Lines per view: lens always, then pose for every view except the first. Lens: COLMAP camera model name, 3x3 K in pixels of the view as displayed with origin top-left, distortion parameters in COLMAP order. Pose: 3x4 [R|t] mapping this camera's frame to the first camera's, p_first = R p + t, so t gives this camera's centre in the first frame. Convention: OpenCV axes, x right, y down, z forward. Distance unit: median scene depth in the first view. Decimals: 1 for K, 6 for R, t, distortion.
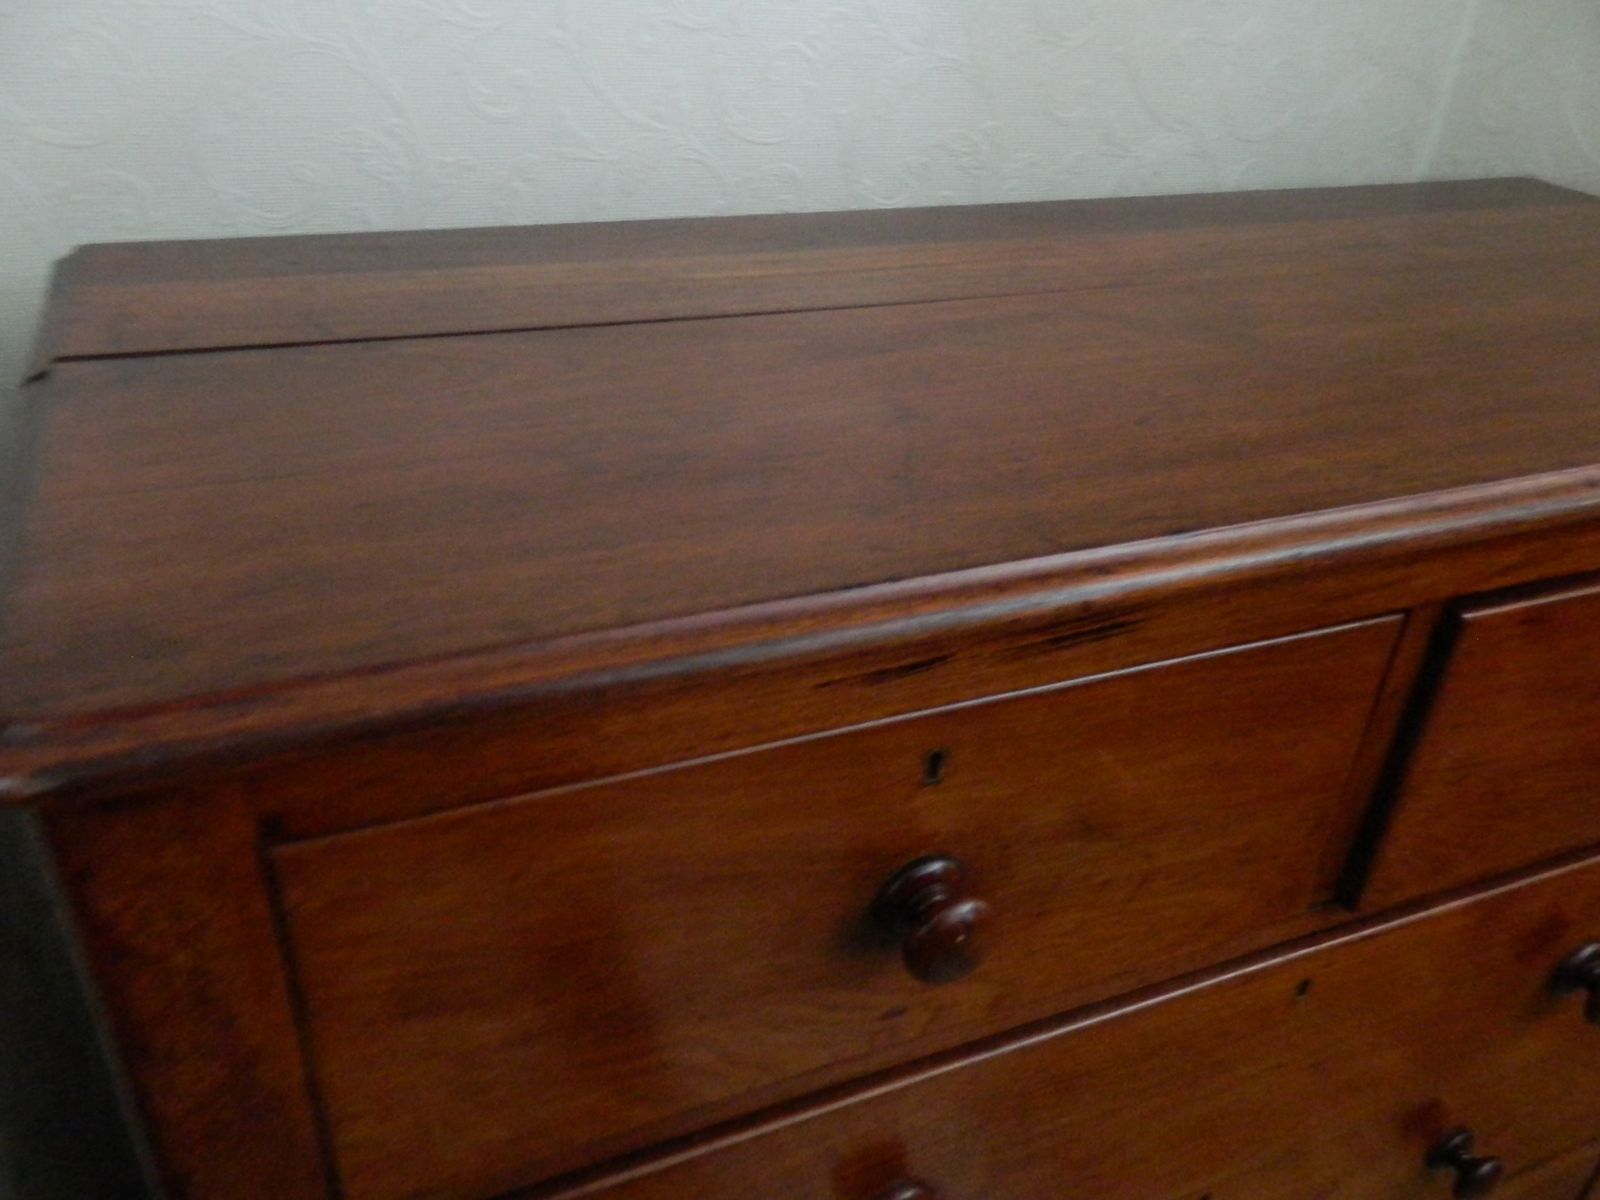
lens RADIAL K [[1236.6, 0, 809.6], [0, 1236.6, 610.0], [0, 0, 1]] dist [0.037032, -0.018575]
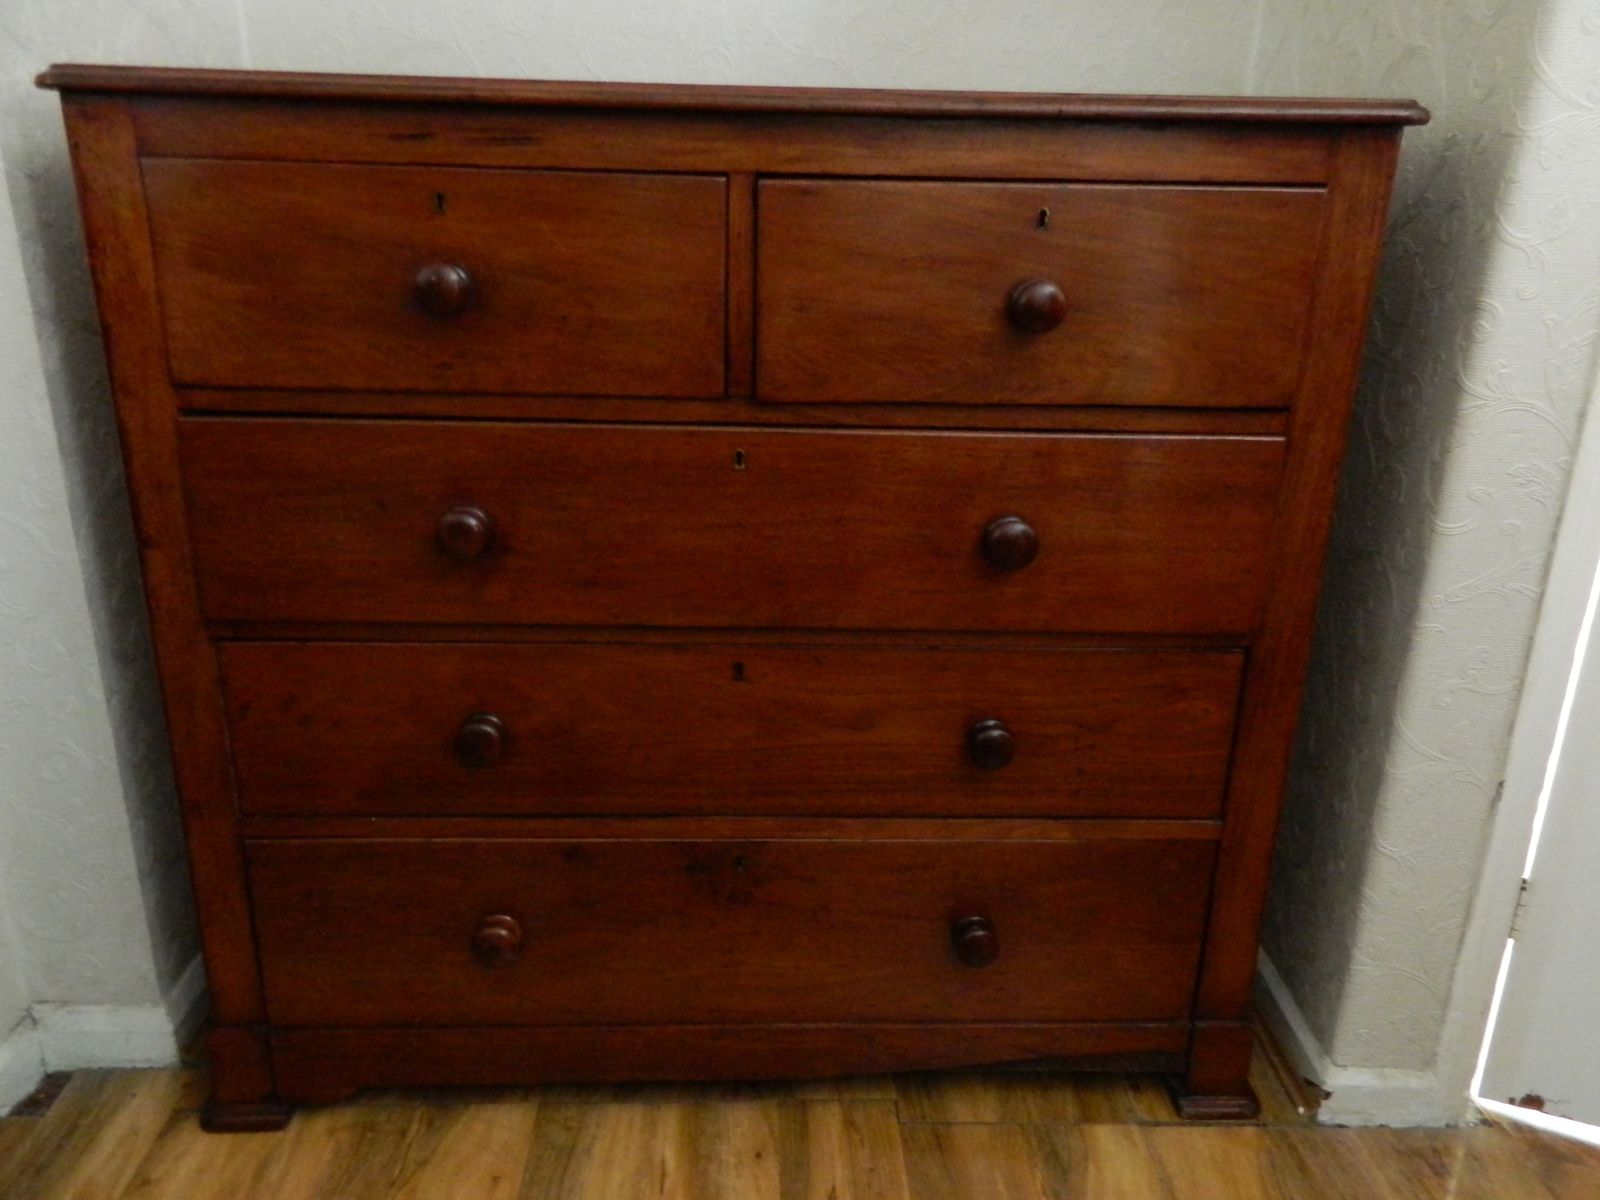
lens RADIAL K [[1236.6, 0, 799.7], [0, 1236.6, 592.7], [0, 0, 1]] dist [0.037032, -0.018575]
pose [[0.928046, 0.084591, -0.362732, 1.494096], [-0.163782, 0.967344, -0.193447, 1.078640], [0.334522, 0.238937, 0.911594, -0.569014]]
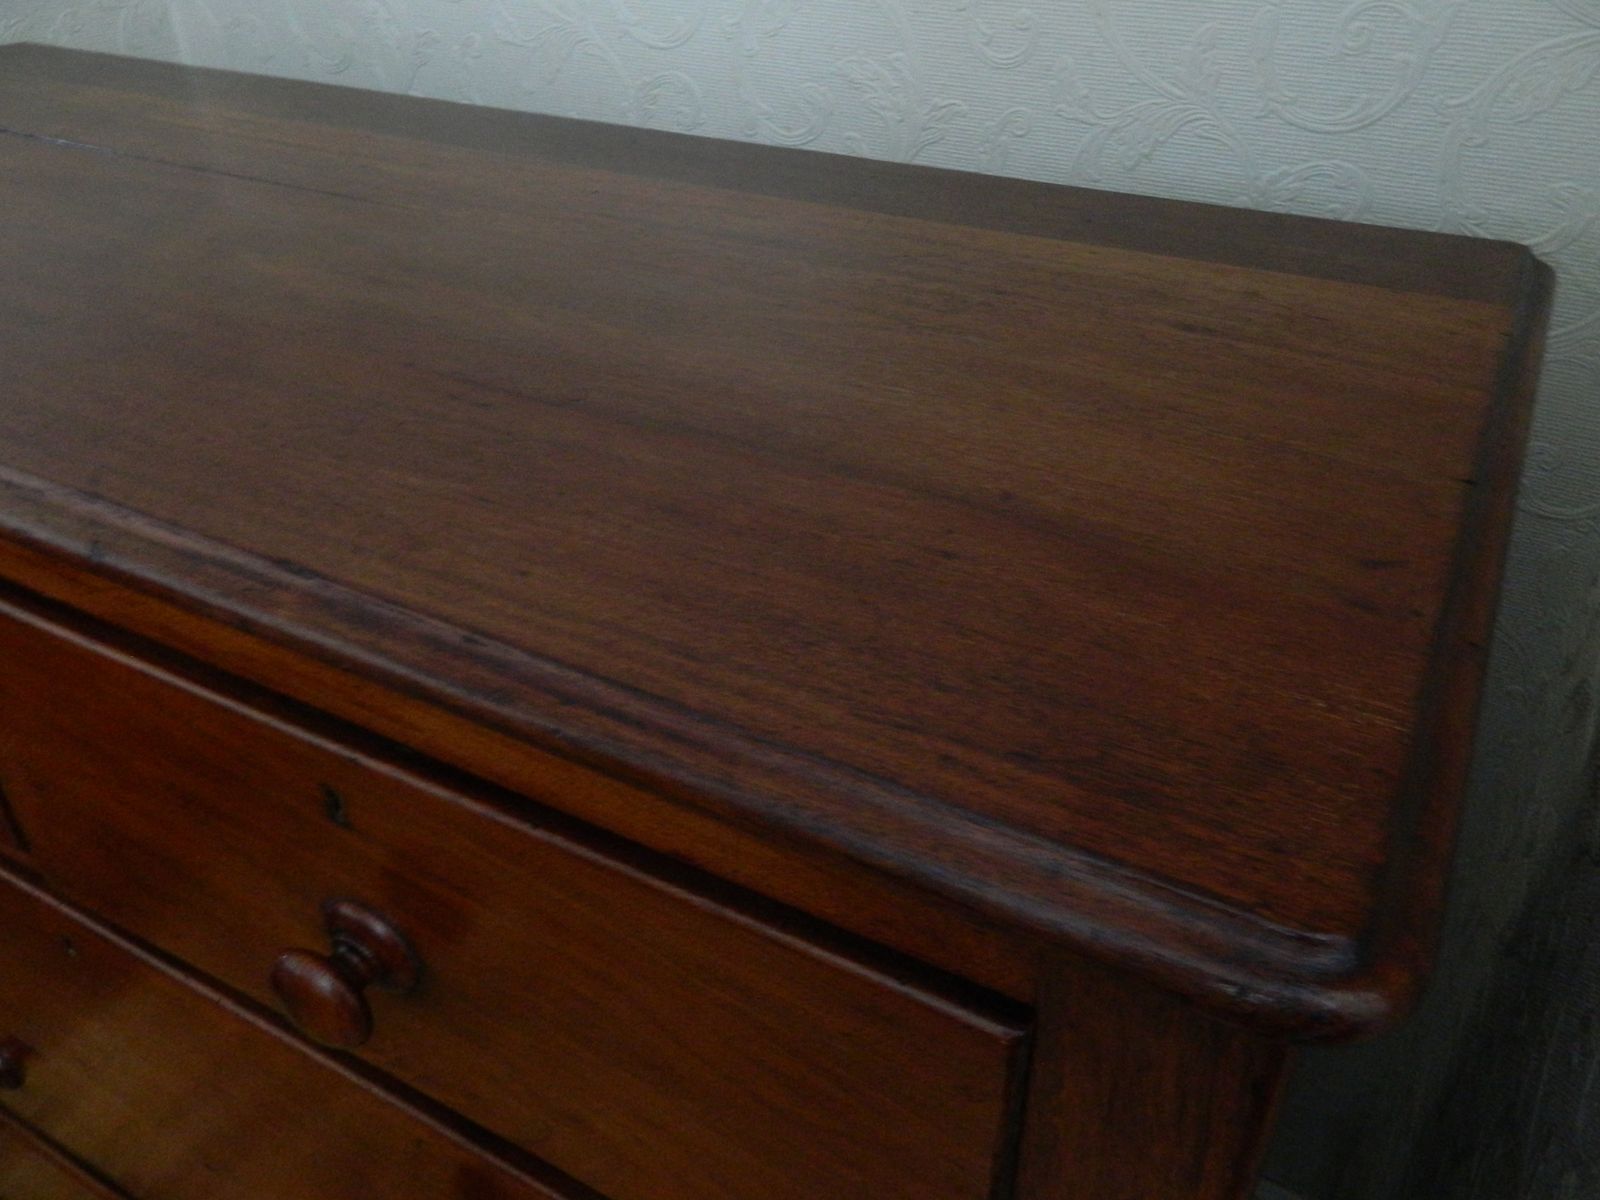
lens RADIAL K [[1236.6, 0, 801.2], [0, 1236.6, 591.5], [0, 0, 1]] dist [0.037032, -0.018575]
pose [[0.611019, 0.391923, -0.687788, 1.773764], [-0.367062, 0.910062, 0.192490, -0.434230], [0.701371, 0.134845, 0.699925, 0.970511]]
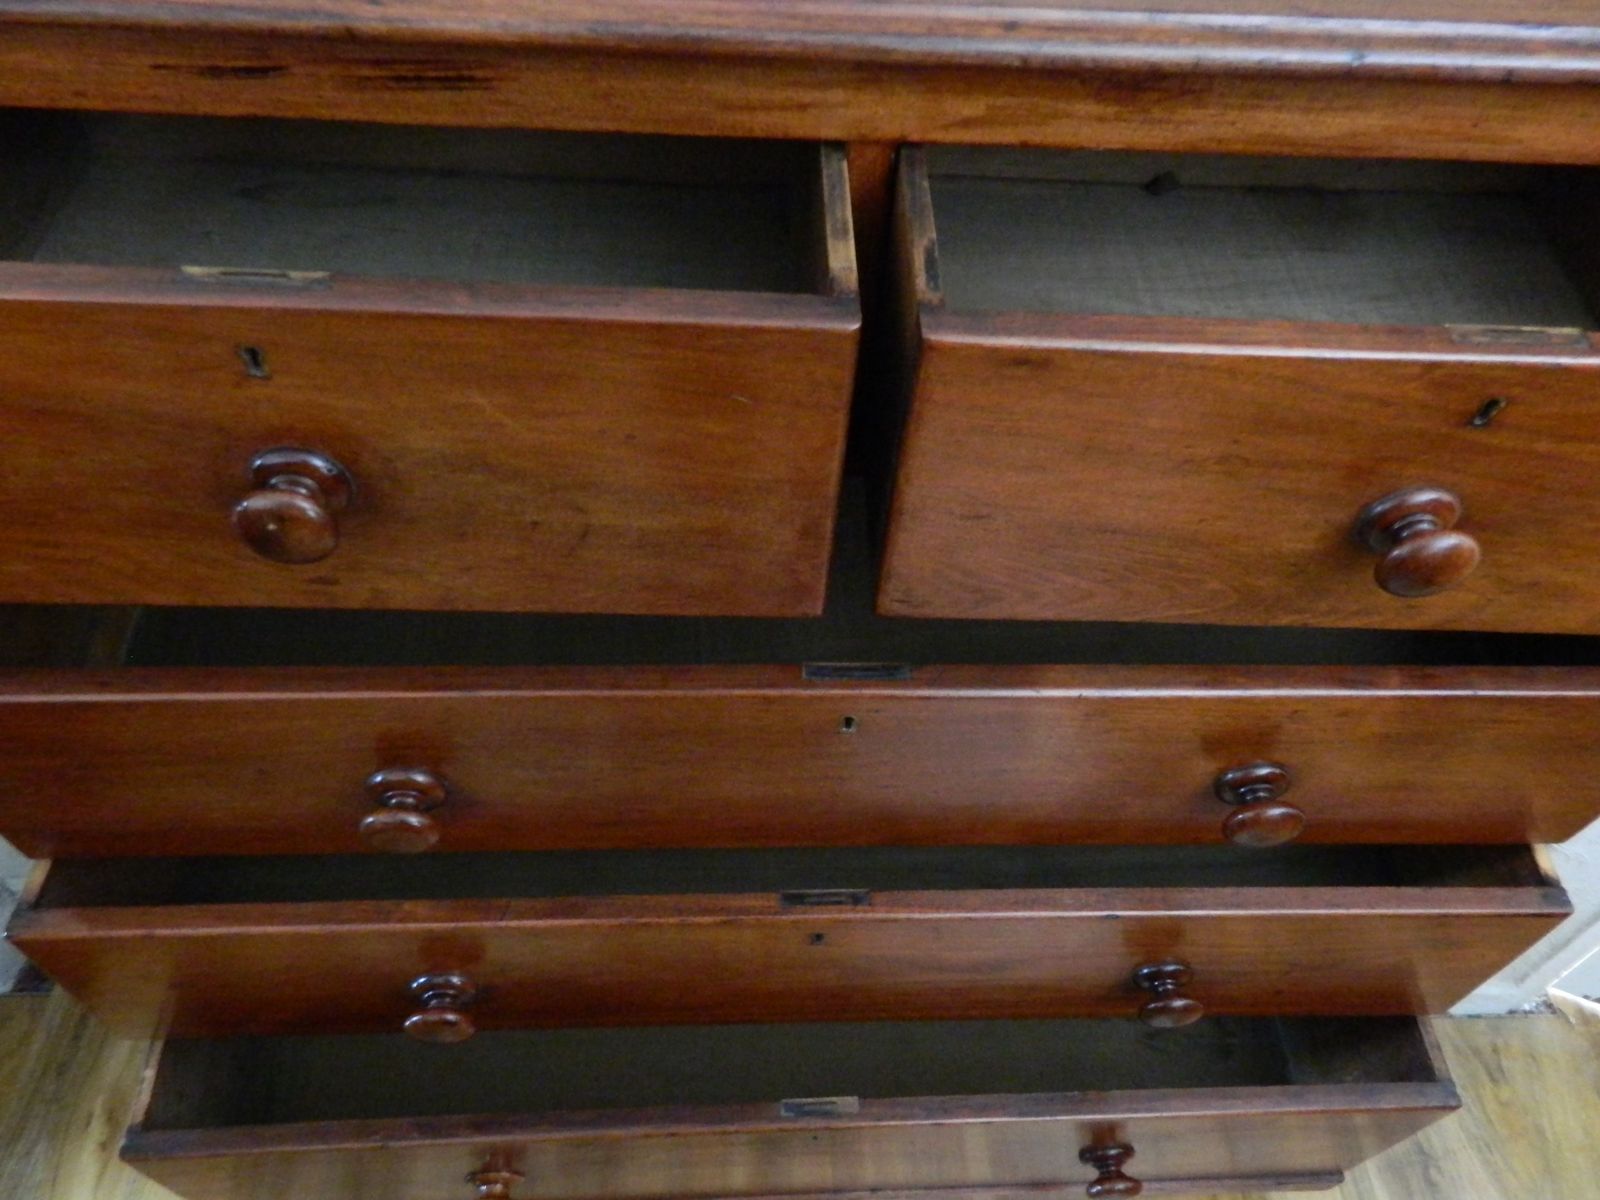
lens RADIAL K [[1236.6, 0, 797.6], [0, 1236.6, 586.8], [0, 0, 1]] dist [0.037032, -0.018575]
pose [[0.927425, 0.278208, -0.249965, 0.909839], [-0.191108, 0.927008, 0.322696, 0.017325], [0.321497, -0.251506, 0.912899, -0.009636]]
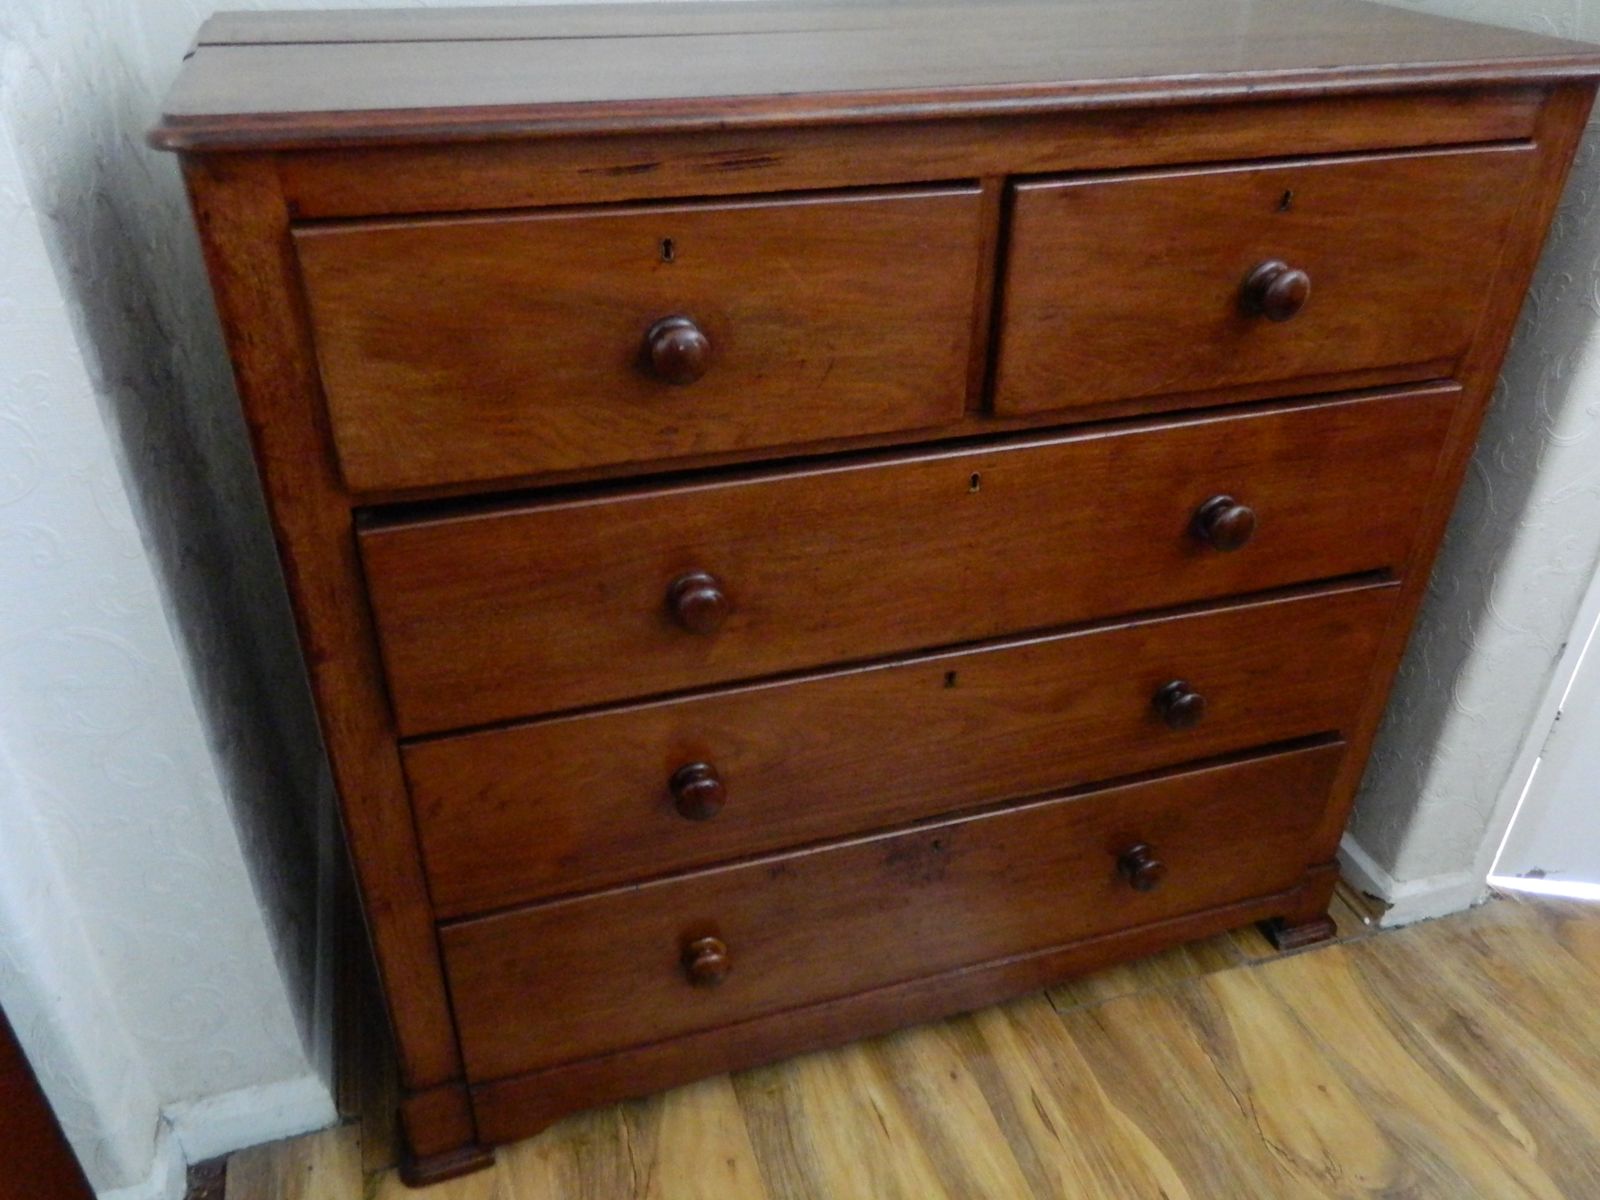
lens RADIAL K [[1236.6, 0, 797.3], [0, 1236.6, 588.1], [0, 0, 1]] dist [0.037032, -0.018575]
pose [[0.993760, 0.014532, -0.110589, 0.497540], [-0.013863, 0.999881, 0.006815, 0.609804], [0.110675, -0.005240, 0.993843, -0.755841]]
